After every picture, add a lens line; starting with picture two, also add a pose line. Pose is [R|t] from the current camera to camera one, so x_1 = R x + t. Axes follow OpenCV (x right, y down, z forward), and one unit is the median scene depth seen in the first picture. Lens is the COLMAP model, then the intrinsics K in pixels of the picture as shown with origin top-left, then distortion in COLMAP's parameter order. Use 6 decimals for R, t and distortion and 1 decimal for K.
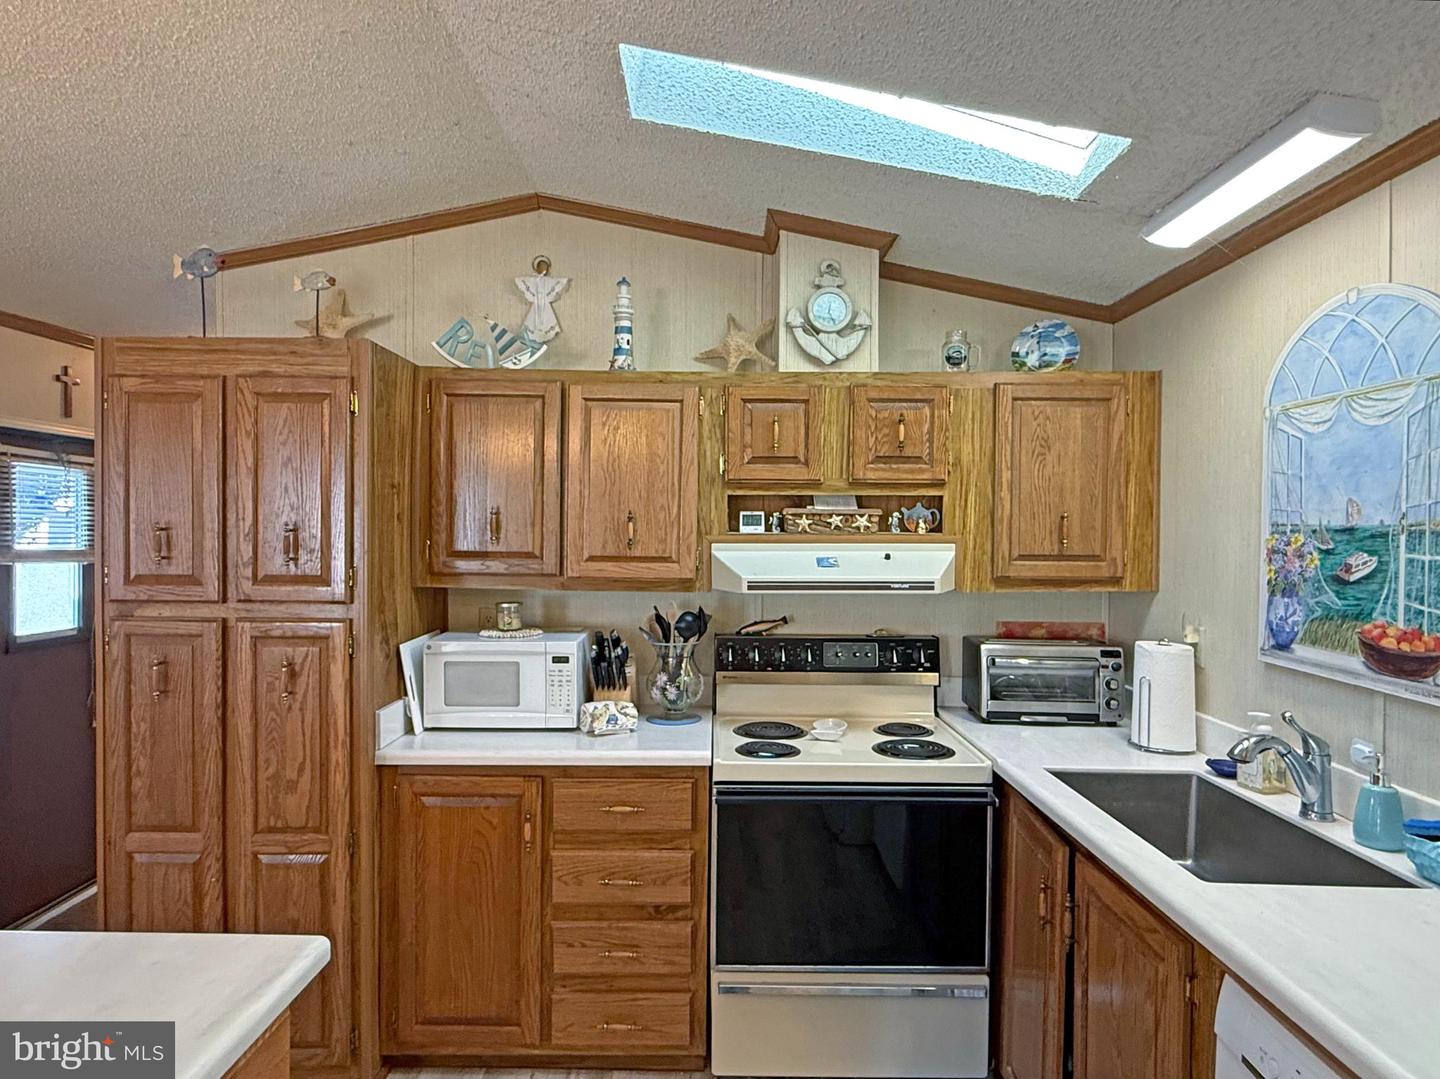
lens RADIAL K [[838.5, 0, 699.9], [0, 838.5, 540.2], [0, 0, 1]] dist [0.001339, 0.000620]
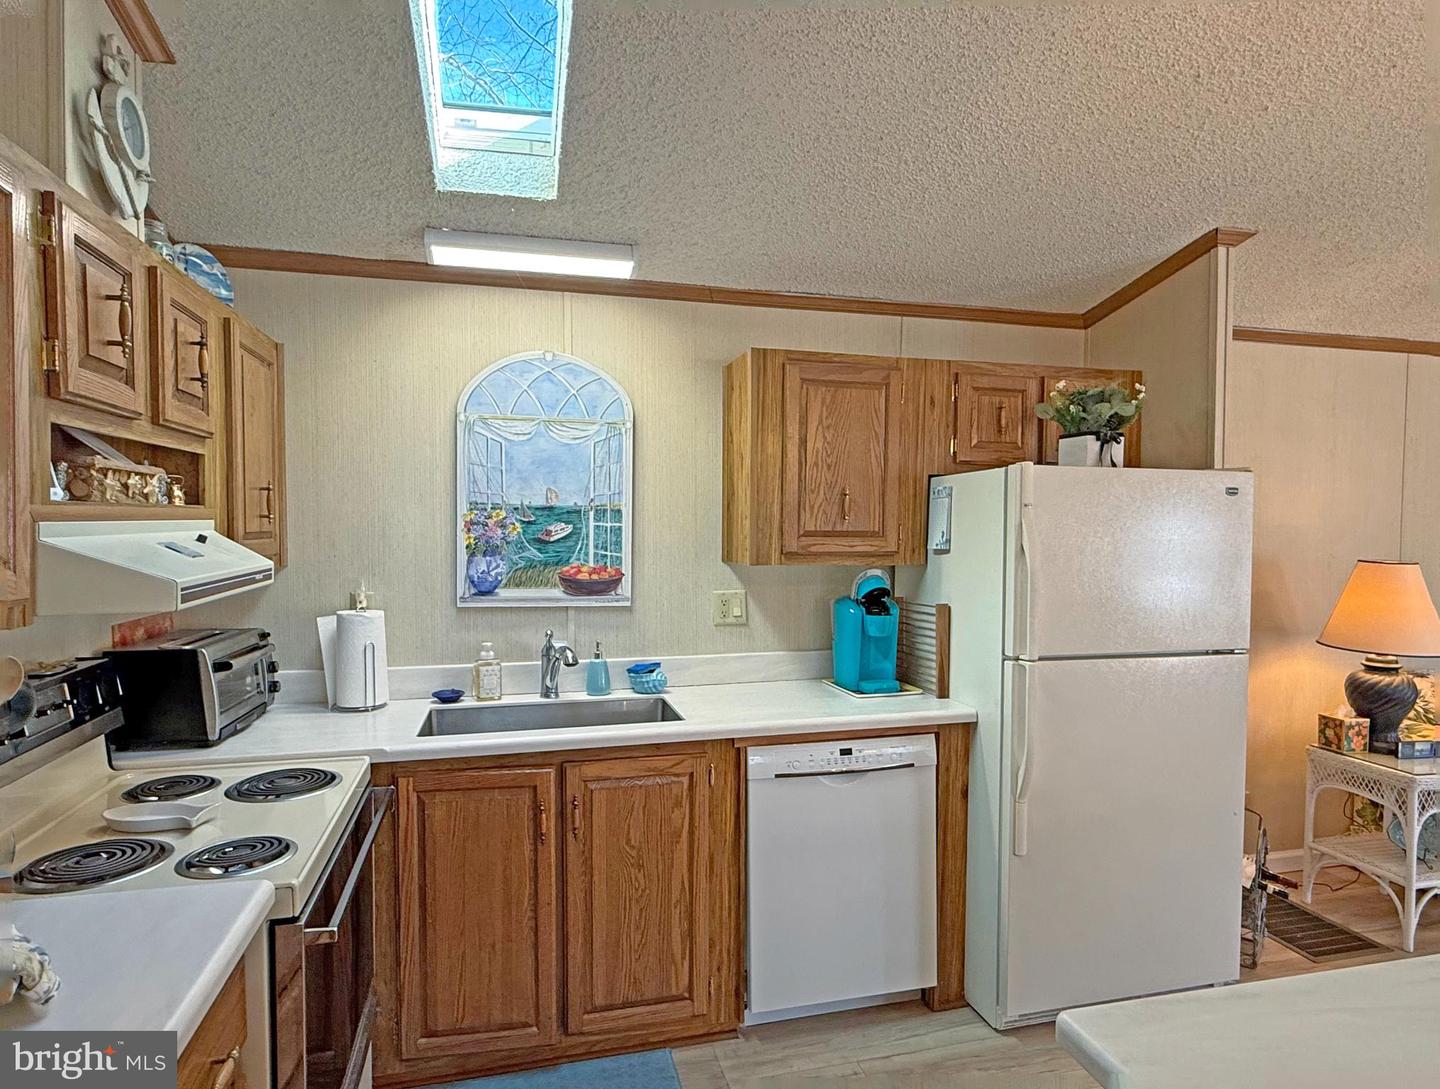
lens RADIAL K [[830.0, 0, 711.9], [0, 830.0, 563.5], [0, 0, 1]] dist [0.000208, -0.000352]
pose [[-0.258994, -0.054523, 0.964339, -0.684397], [0.002060, 0.998372, 0.057000, 0.002670], [-0.965877, 0.016749, -0.258460, 0.962030]]
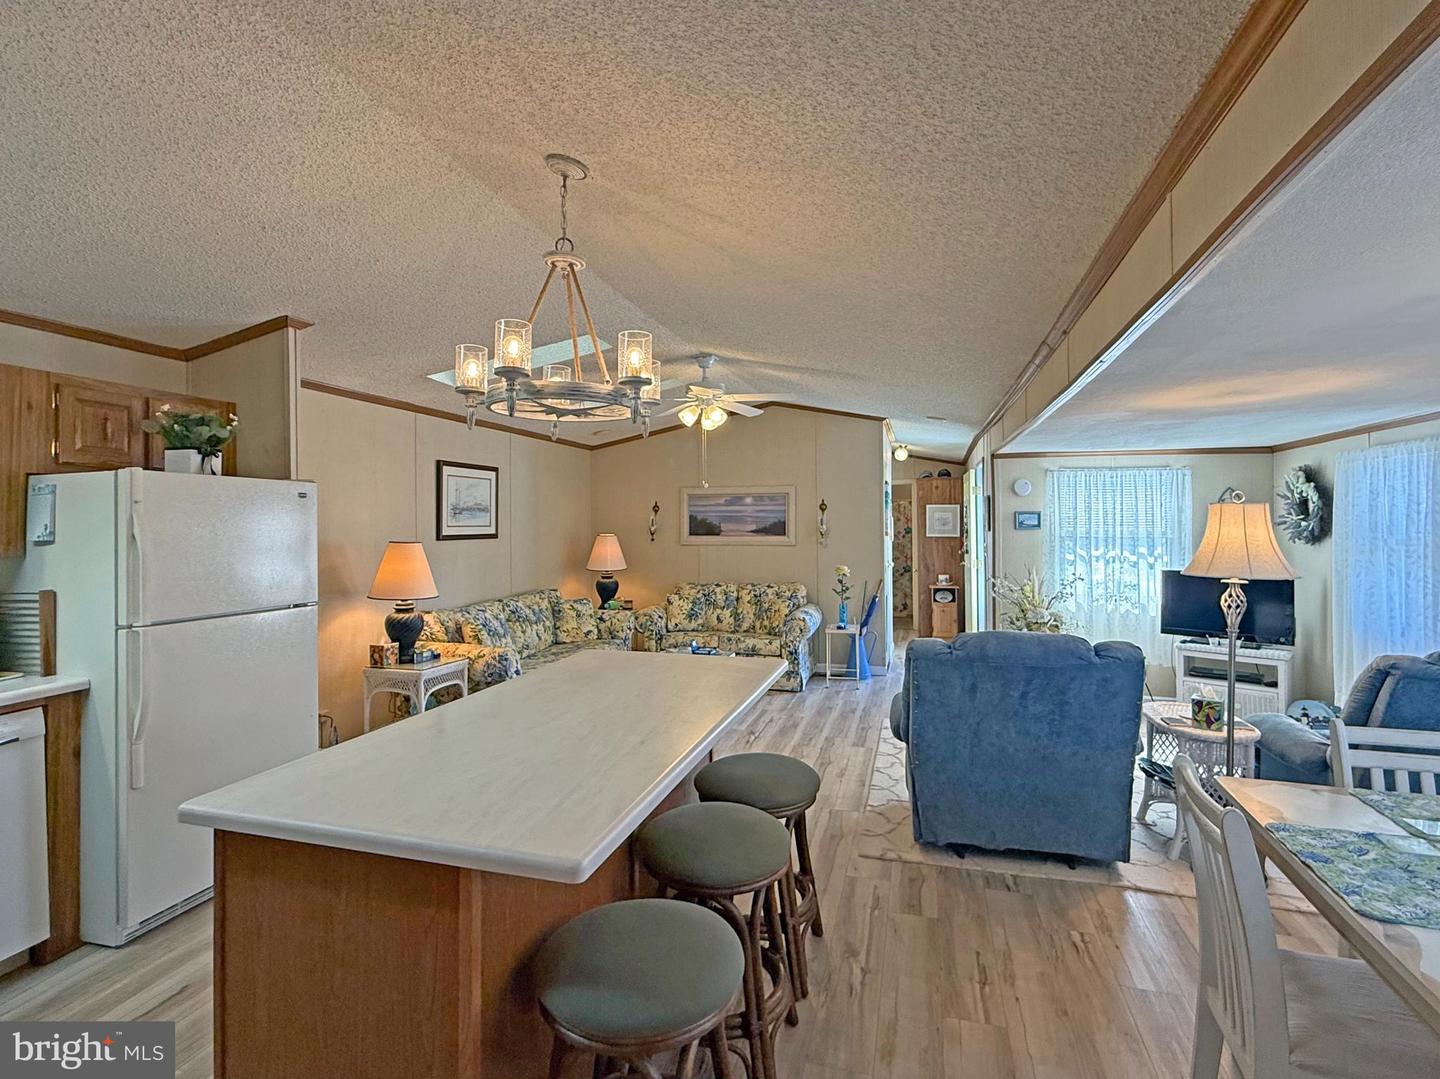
lens RADIAL K [[724.0, 0, 720.3], [0, 724.0, 516.8], [0, 0, 1]] dist [0.000234, -0.001057]
pose [[-0.967386, 0.000136, 0.253308, -0.971329], [0.000332, 1.000000, 0.000732, 0.013276], [-0.253307, 0.000792, -0.967385, 1.192777]]
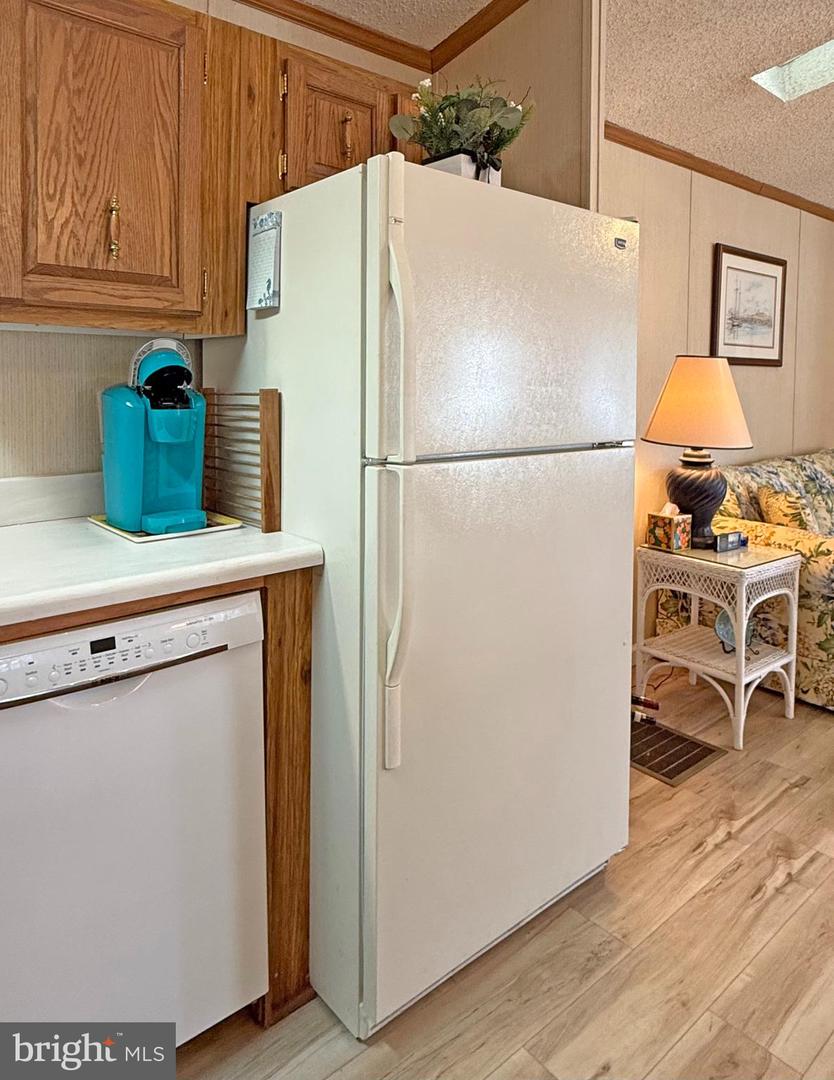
lens RADIAL K [[725.1, 0, 391.0], [0, 725.1, 404.5], [0, 0, 1]] dist [0.001026, 0.000203]
pose [[-0.644041, -0.042777, 0.763794, -0.188703], [-0.008951, 0.998788, 0.048391, 0.117871], [-0.764938, 0.024329, -0.643644, 0.668947]]
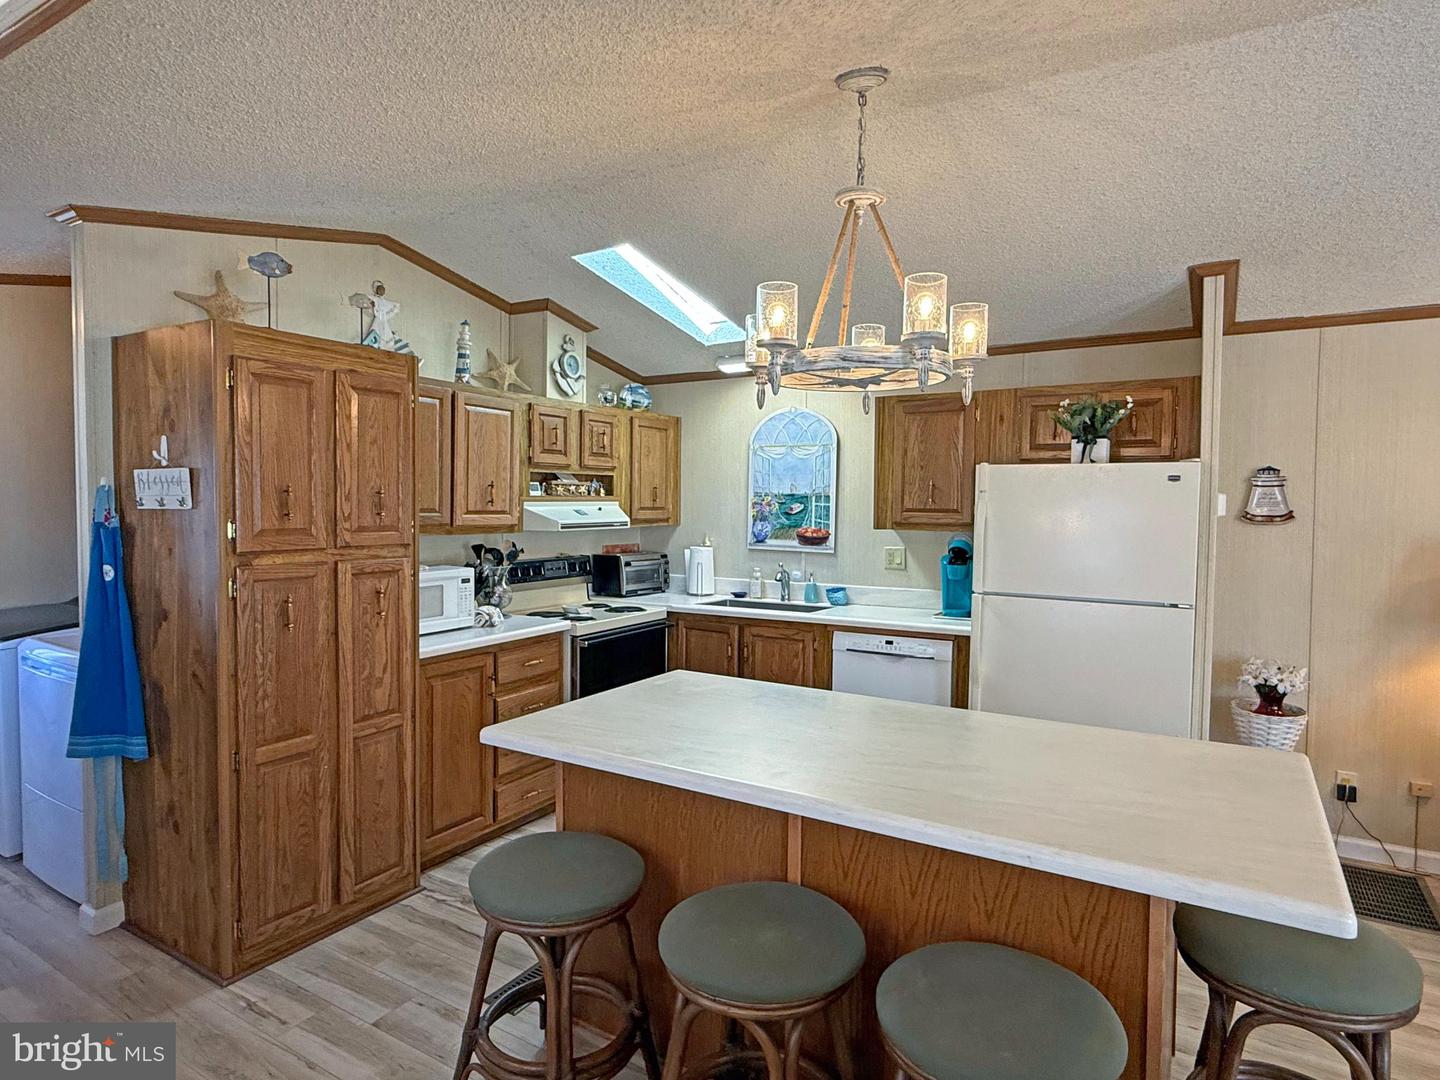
lens RADIAL K [[838.5, 0, 699.9], [0, 838.5, 540.7], [0, 0, 1]] dist [0.001339, 0.000620]
pose [[0.524465, -0.043303, 0.850330, -1.492968], [0.005563, 0.998859, 0.047435, 0.004514], [-0.851414, -0.020147, 0.524107, -0.158348]]
